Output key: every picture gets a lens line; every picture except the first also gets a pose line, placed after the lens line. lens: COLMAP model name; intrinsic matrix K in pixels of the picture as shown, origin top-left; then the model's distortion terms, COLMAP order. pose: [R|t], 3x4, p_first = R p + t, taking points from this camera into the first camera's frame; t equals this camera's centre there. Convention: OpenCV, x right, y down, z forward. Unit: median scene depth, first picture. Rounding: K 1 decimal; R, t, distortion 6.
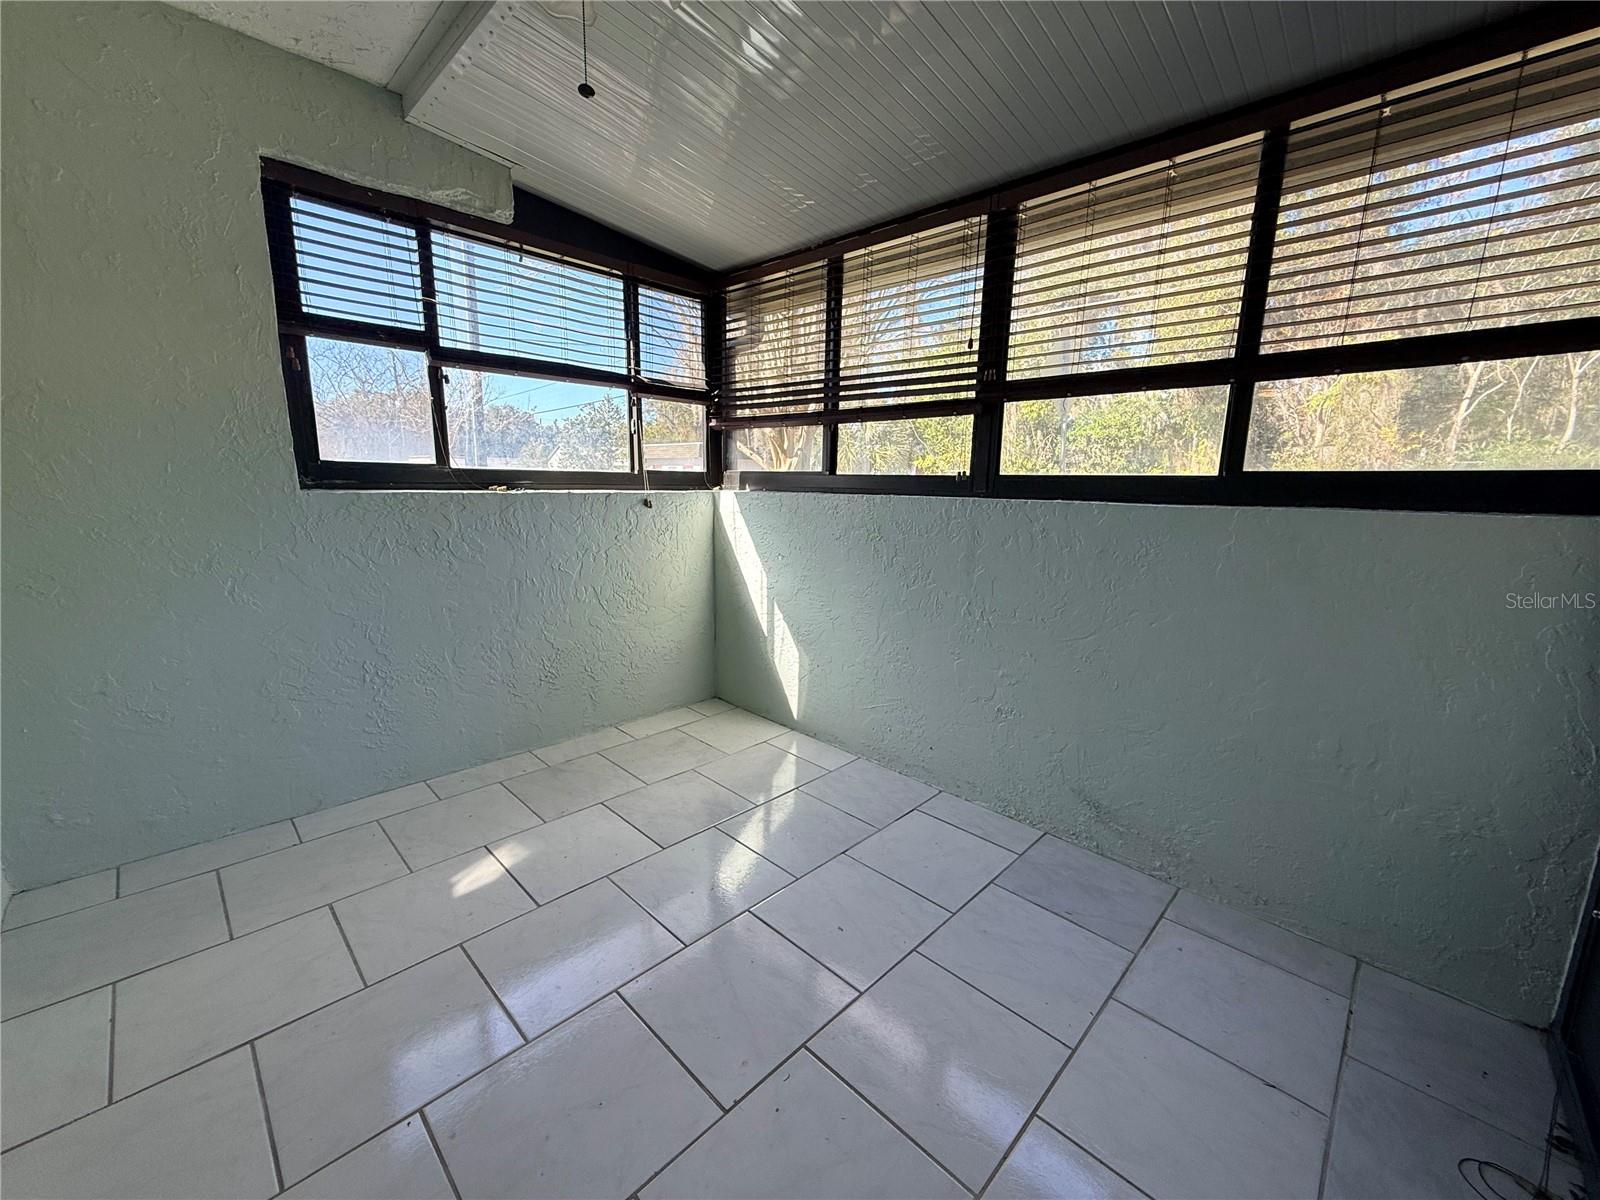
lens RADIAL K [[637.1, 0, 794.1], [0, 637.1, 601.6], [0, 0, 1]] dist [-0.000142, 0.000124]
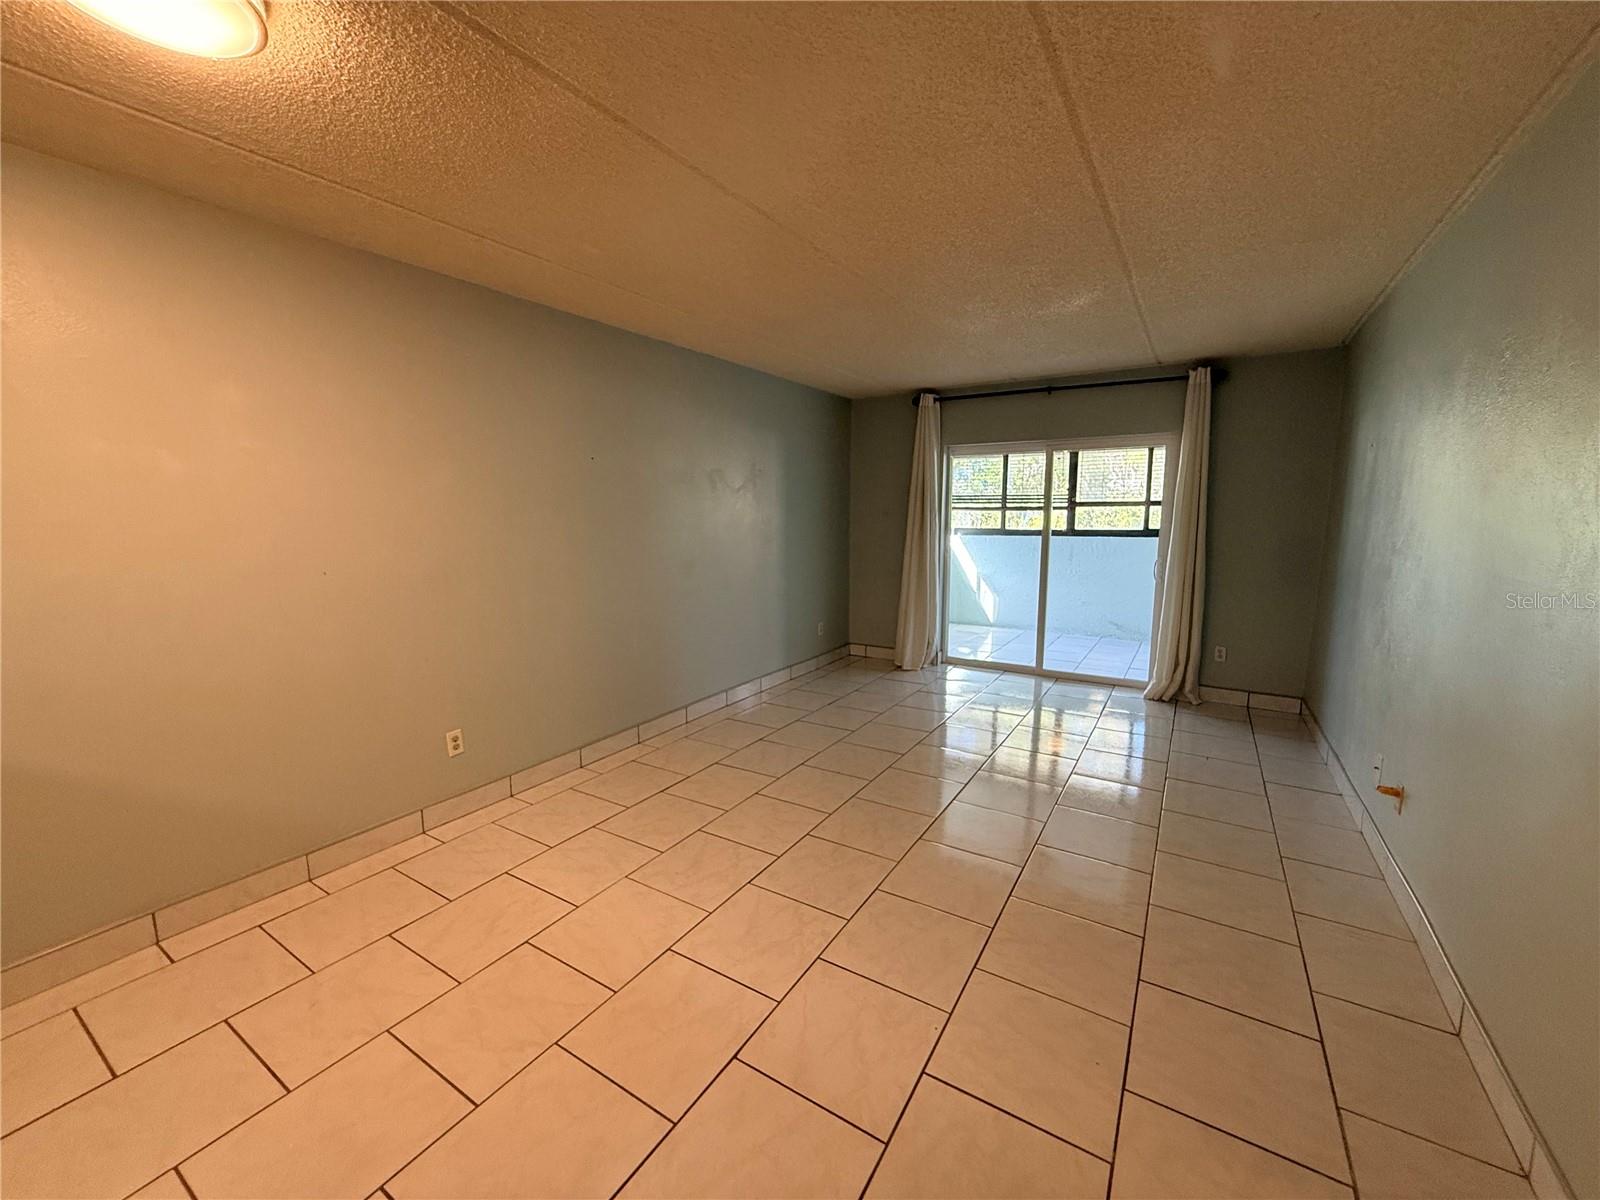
lens RADIAL K [[635.8, 0, 795.3], [0, 635.8, 607.2], [0, 0, 1]] dist [0.000074, 0.000186]
pose [[0.976959, -0.058222, 0.205334, -1.317729], [0.065420, 0.997453, -0.028434, 0.142901], [-0.203156, 0.041211, 0.978279, -1.378579]]
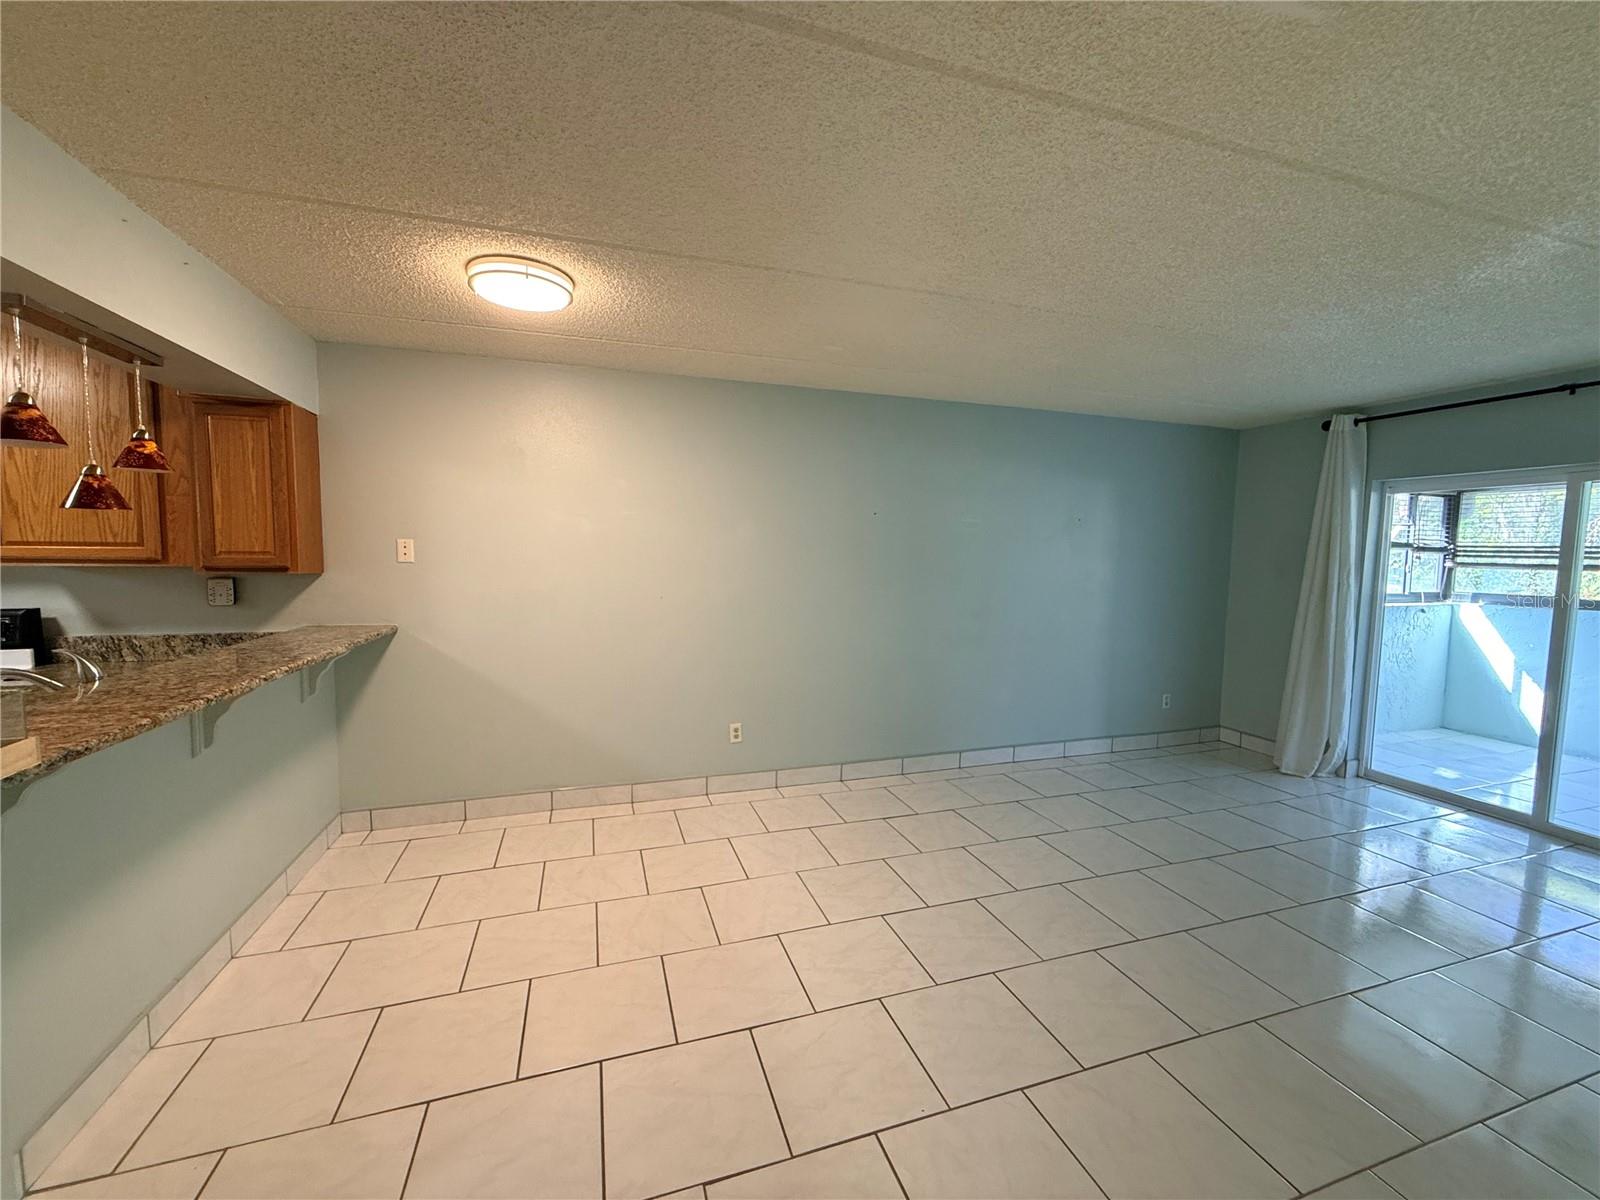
lens RADIAL K [[637.1, 0, 794.1], [0, 637.1, 601.6], [0, 0, 1]] dist [-0.000142, 0.000124]
pose [[0.887516, 0.027237, -0.459971, -0.977703], [-0.081457, 0.991804, -0.098441, 0.143726], [0.453520, 0.124836, 0.882460, -1.412986]]
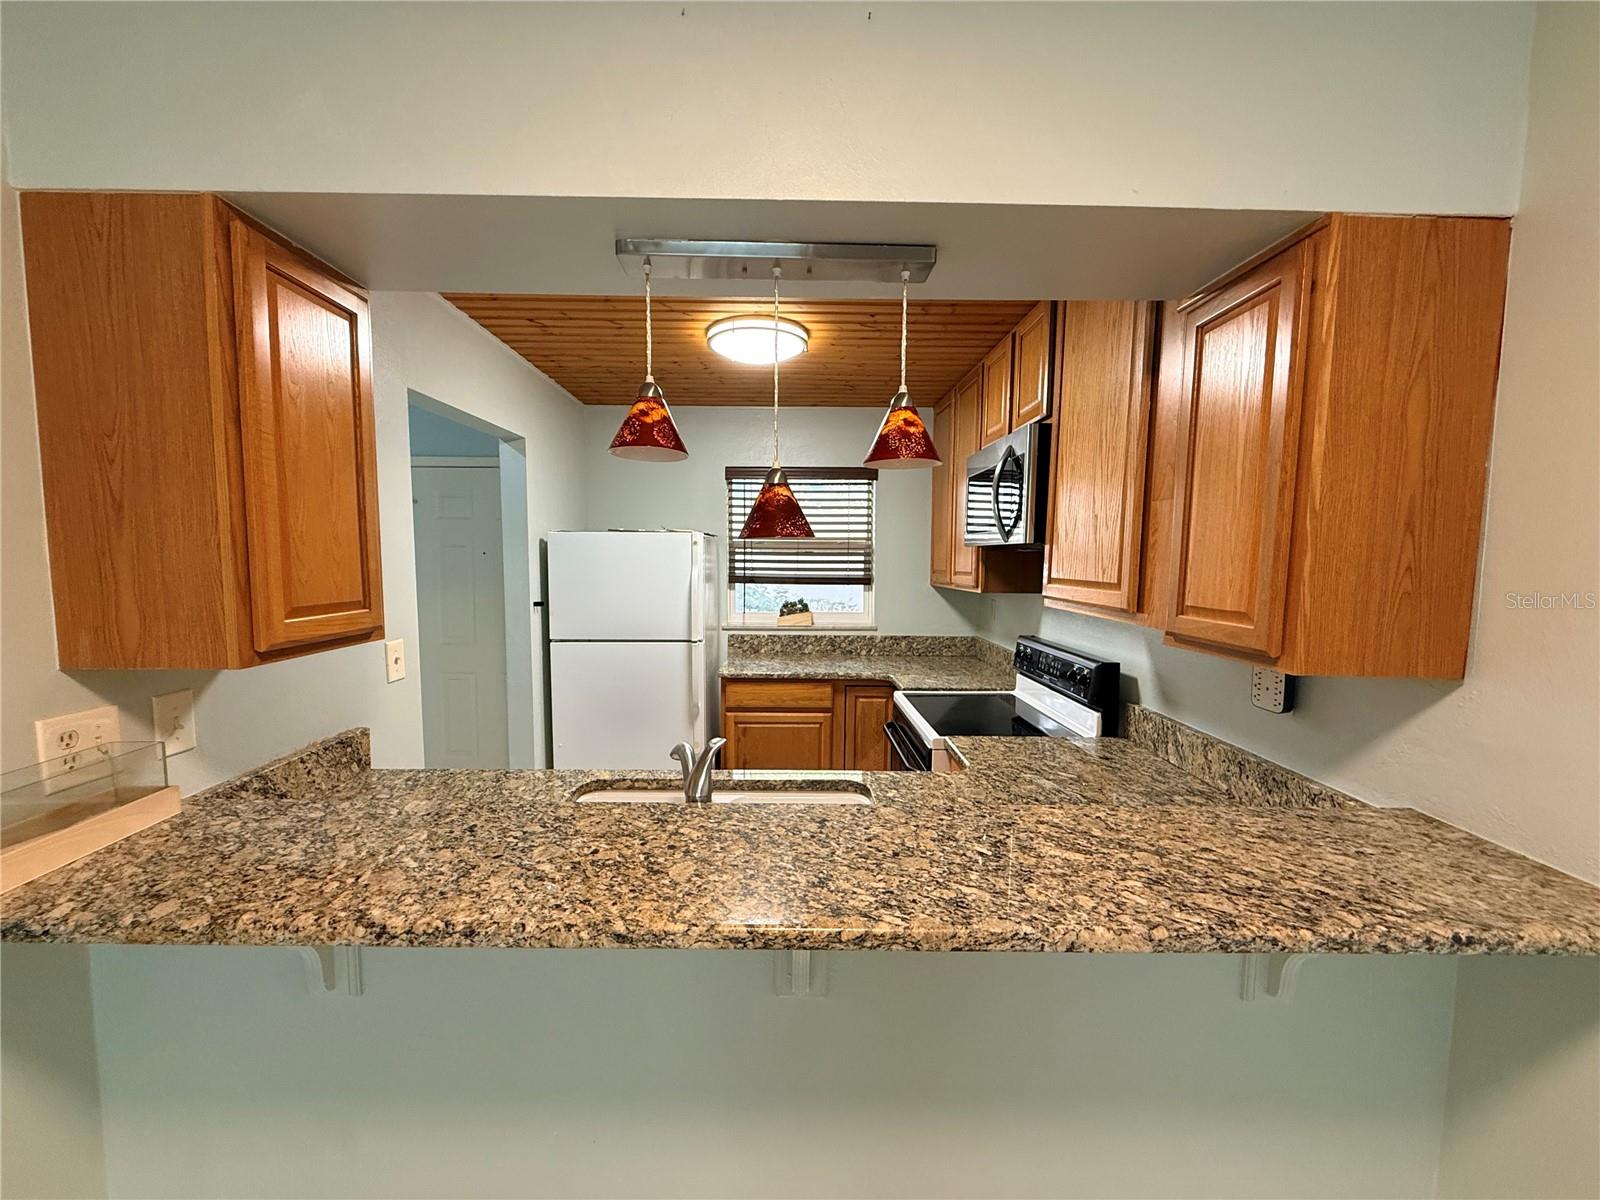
lens RADIAL K [[637.1, 0, 794.1], [0, 637.1, 601.6], [0, 0, 1]] dist [-0.000142, 0.000124]
pose [[-0.699572, 0.027627, -0.714028, -1.575912], [-0.155785, 0.969319, 0.190135, 0.013017], [0.697374, 0.244248, -0.673804, -0.911942]]
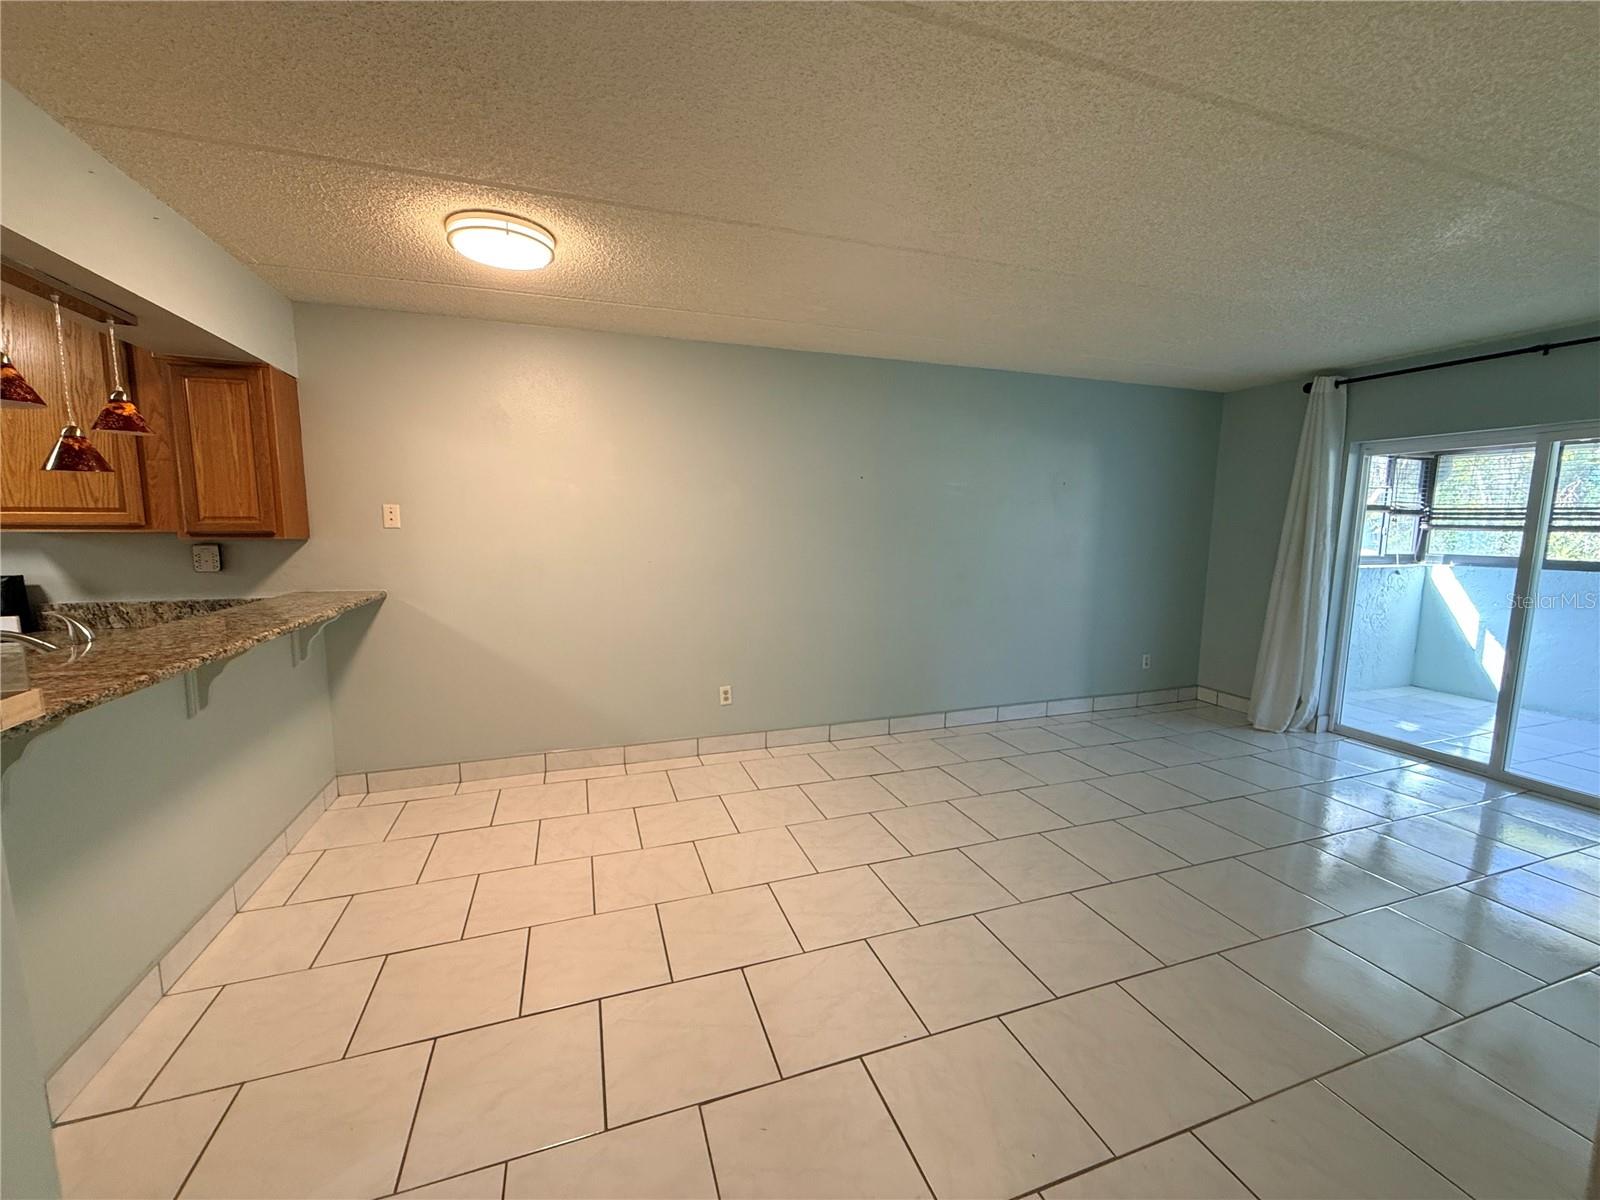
lens RADIAL K [[637.1, 0, 794.1], [0, 637.1, 601.6], [0, 0, 1]] dist [-0.000142, 0.000124]
pose [[0.895294, 0.041163, -0.443569, -0.968592], [-0.072477, 0.995914, -0.053866, 0.157298], [0.439540, 0.080375, 0.894620, -1.422110]]
